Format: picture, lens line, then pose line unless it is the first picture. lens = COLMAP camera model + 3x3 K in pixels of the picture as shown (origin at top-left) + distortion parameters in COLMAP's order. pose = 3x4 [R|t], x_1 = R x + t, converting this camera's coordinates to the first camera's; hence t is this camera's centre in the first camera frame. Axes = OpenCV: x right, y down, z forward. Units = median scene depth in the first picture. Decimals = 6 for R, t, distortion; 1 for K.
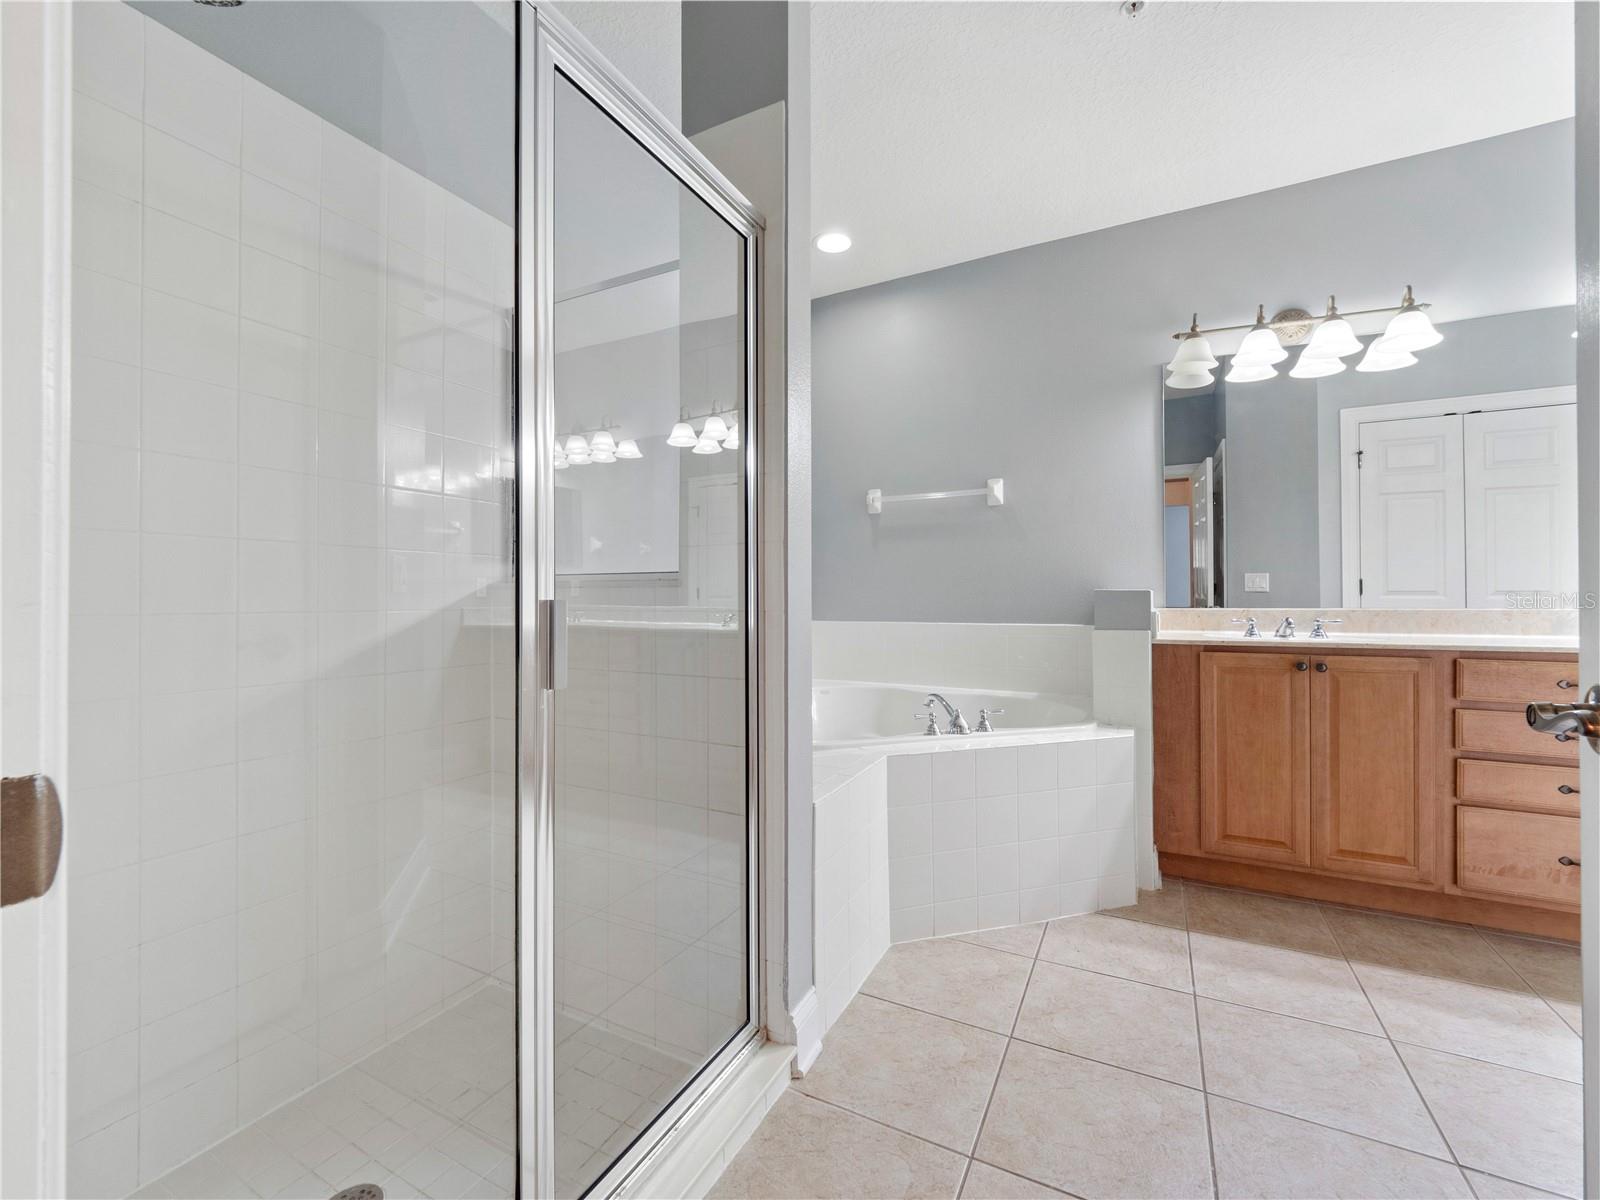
lens RADIAL K [[675.3, 0, 795.3], [0, 675.3, 595.0], [0, 0, 1]] dist [0.001815, -0.003428]
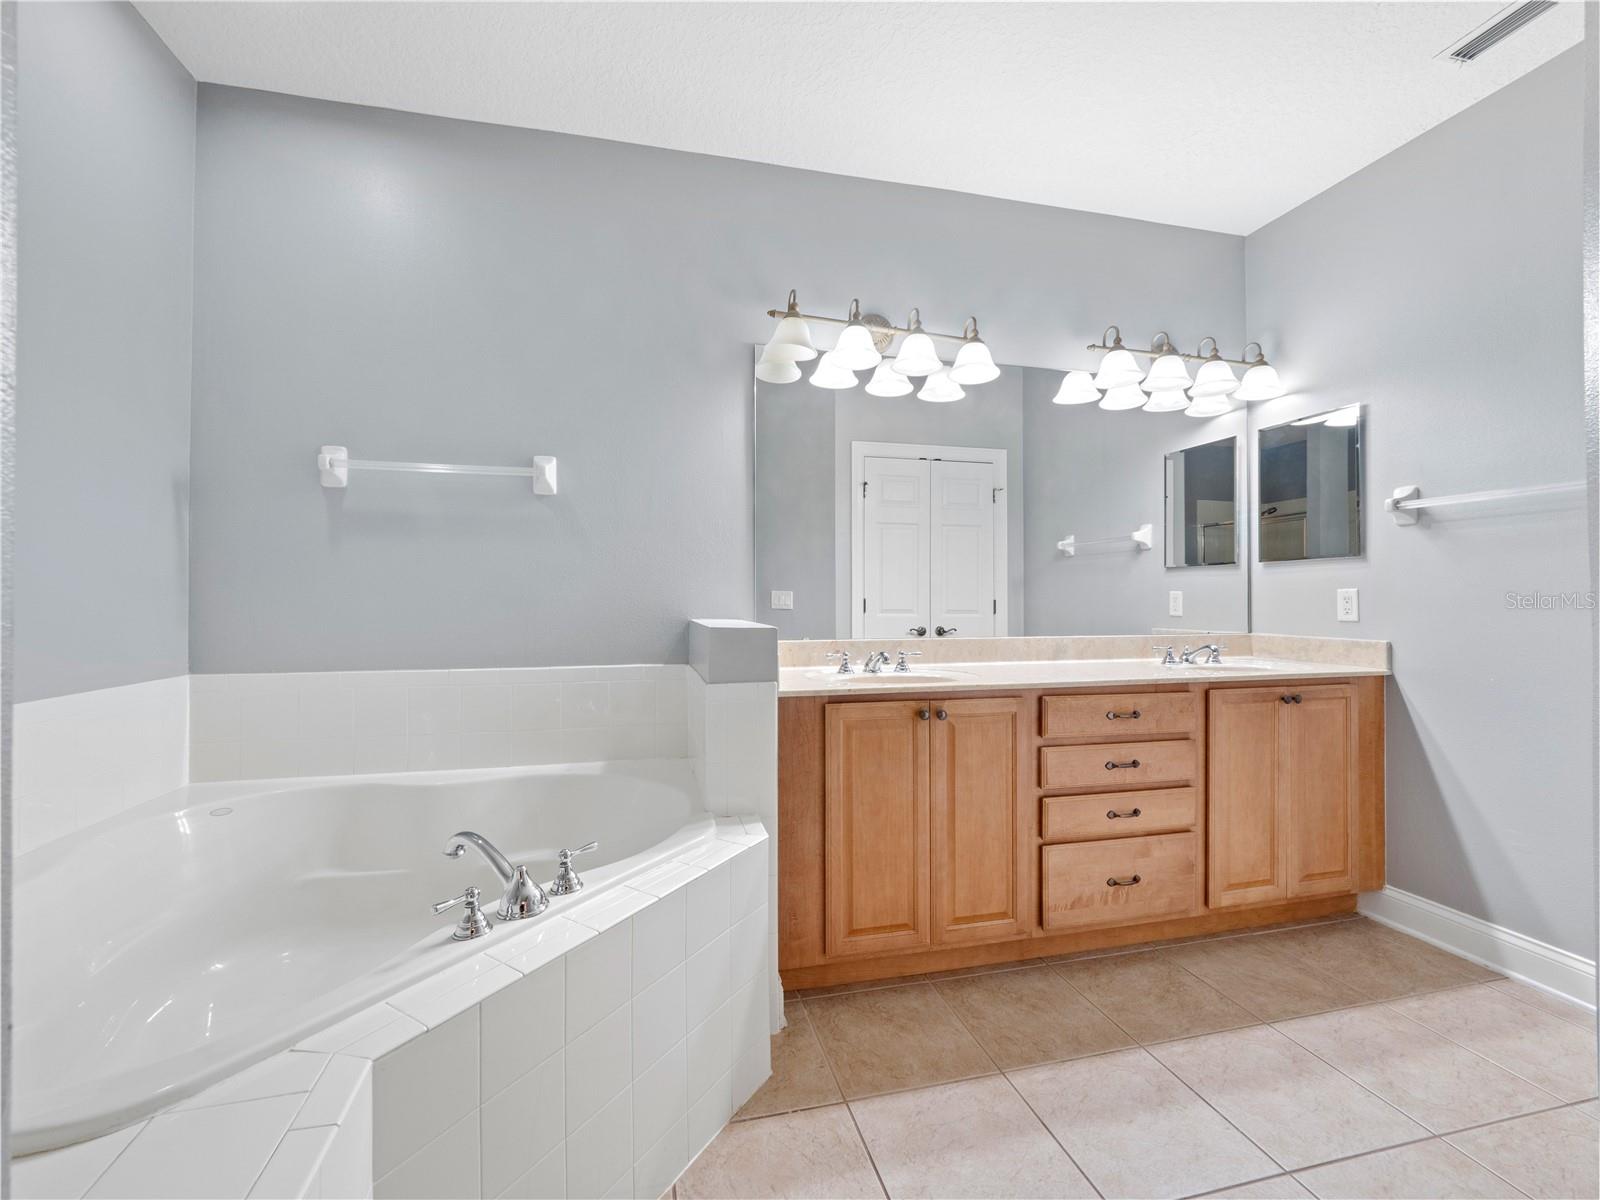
lens RADIAL K [[675.3, 0, 783.0], [0, 675.3, 592.9], [0, 0, 1]] dist [0.001815, -0.003428]
pose [[0.756448, 0.010657, 0.653967, 0.043758], [-0.006921, 0.999942, -0.008290, -0.039445], [-0.654017, 0.001745, 0.756478, 0.438787]]
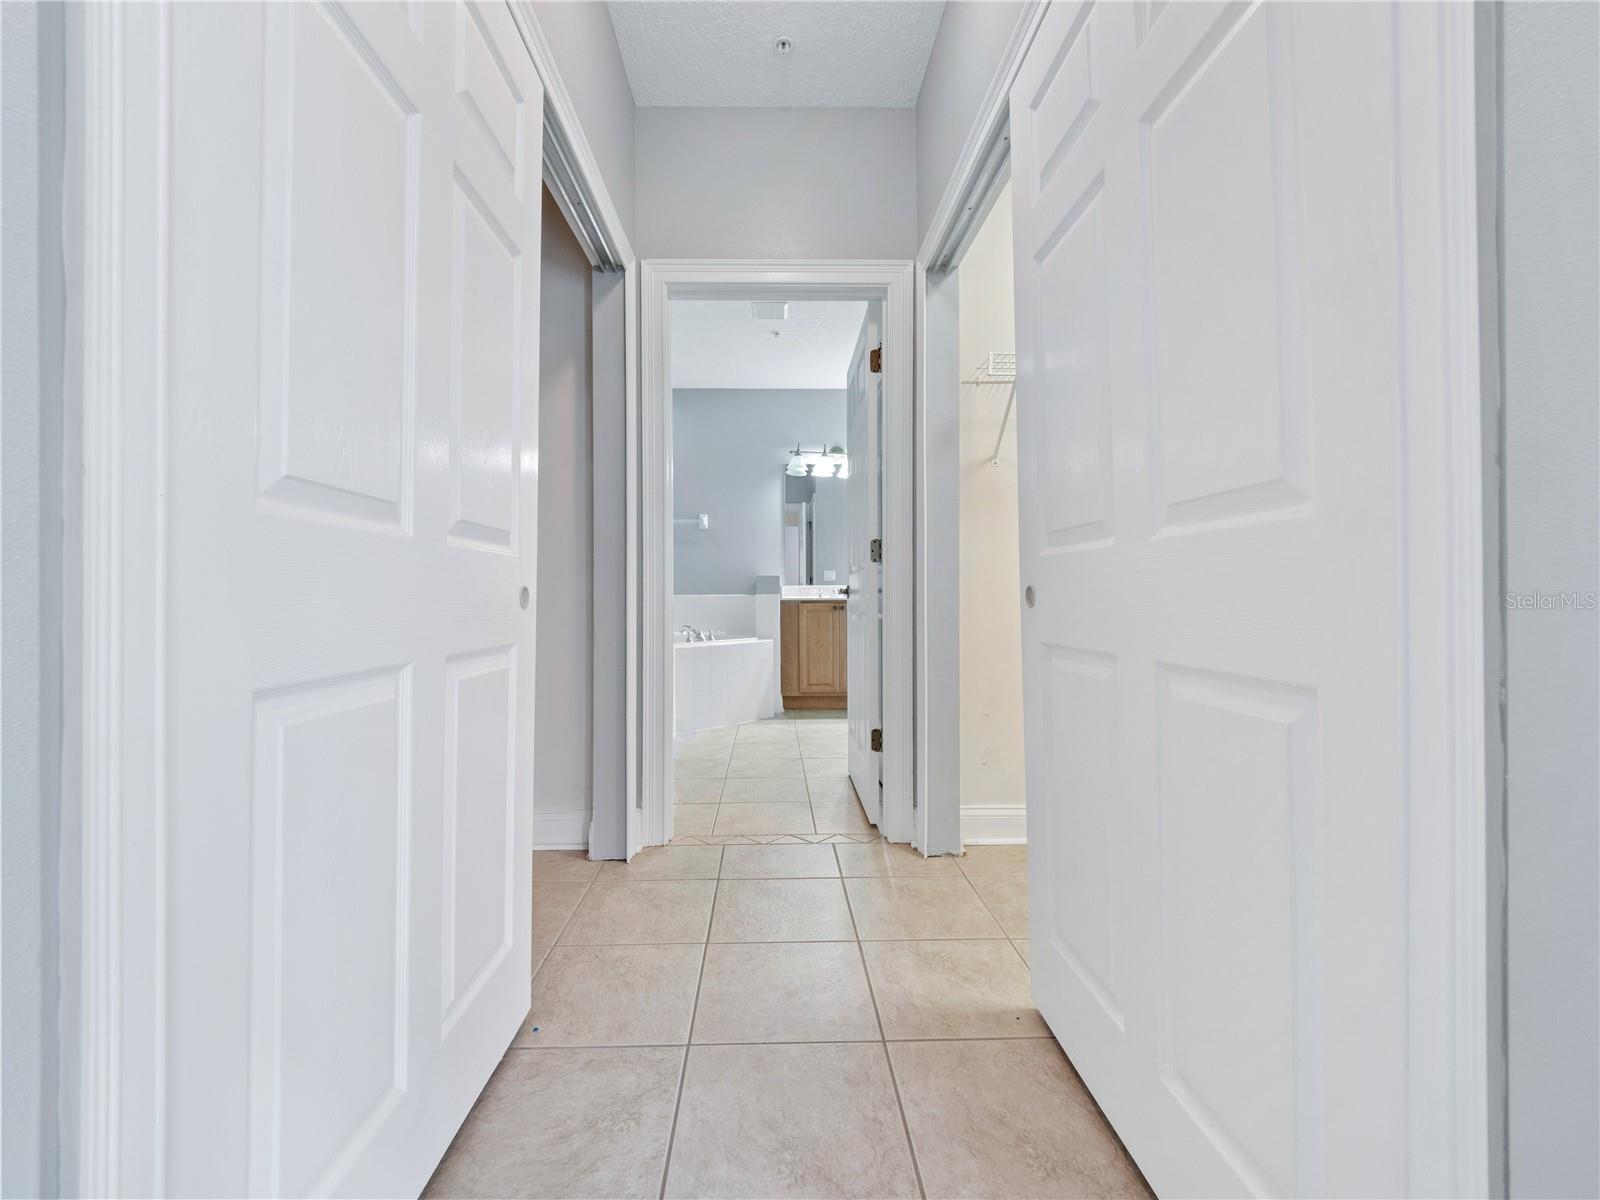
lens RADIAL K [[675.3, 0, 800.7], [0, 675.3, 584.5], [0, 0, 1]] dist [0.001815, -0.003428]
pose [[0.865931, 0.005229, 0.500136, -0.512589], [-0.002037, 0.999974, -0.006929, 0.037762], [-0.500160, 0.004981, 0.865919, -0.934370]]
